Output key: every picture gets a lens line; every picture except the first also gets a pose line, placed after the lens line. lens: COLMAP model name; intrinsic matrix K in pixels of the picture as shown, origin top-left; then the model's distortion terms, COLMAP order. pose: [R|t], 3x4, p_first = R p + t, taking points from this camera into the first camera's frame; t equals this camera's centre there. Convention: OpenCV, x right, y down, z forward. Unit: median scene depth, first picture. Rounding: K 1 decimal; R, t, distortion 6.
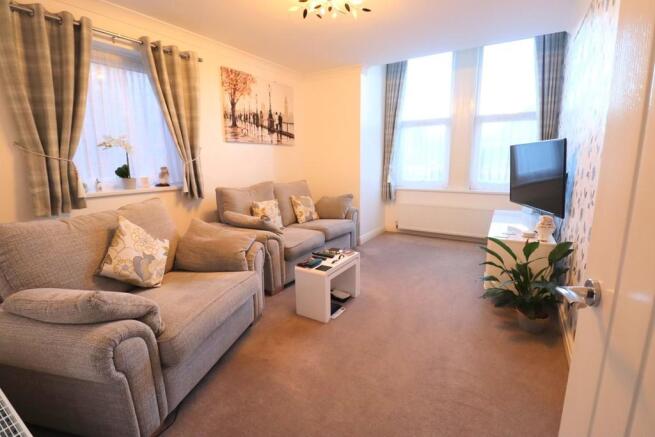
lens RADIAL K [[303.7, 0, 326.9], [0, 303.7, 218.9], [0, 0, 1]] dist [-0.000505, -0.000291]
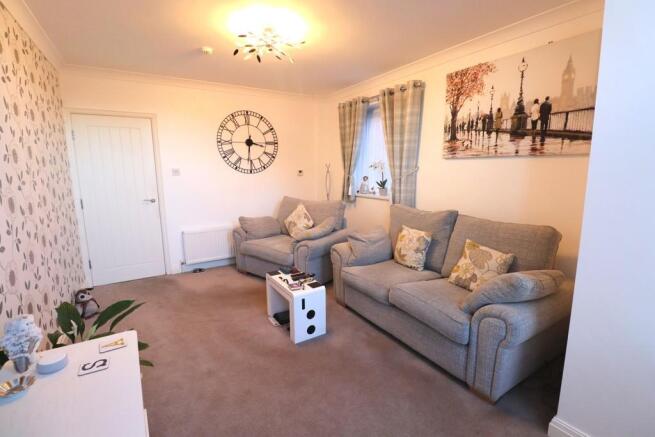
lens RADIAL K [[303.7, 0, 327.3], [0, 303.7, 218.1], [0, 0, 1]] dist [-0.000505, -0.000291]
pose [[-0.432940, 0.159722, -0.887160, 0.580235], [-0.162227, 0.954302, 0.250978, -0.236723], [0.886705, 0.252580, -0.387244, 1.003131]]
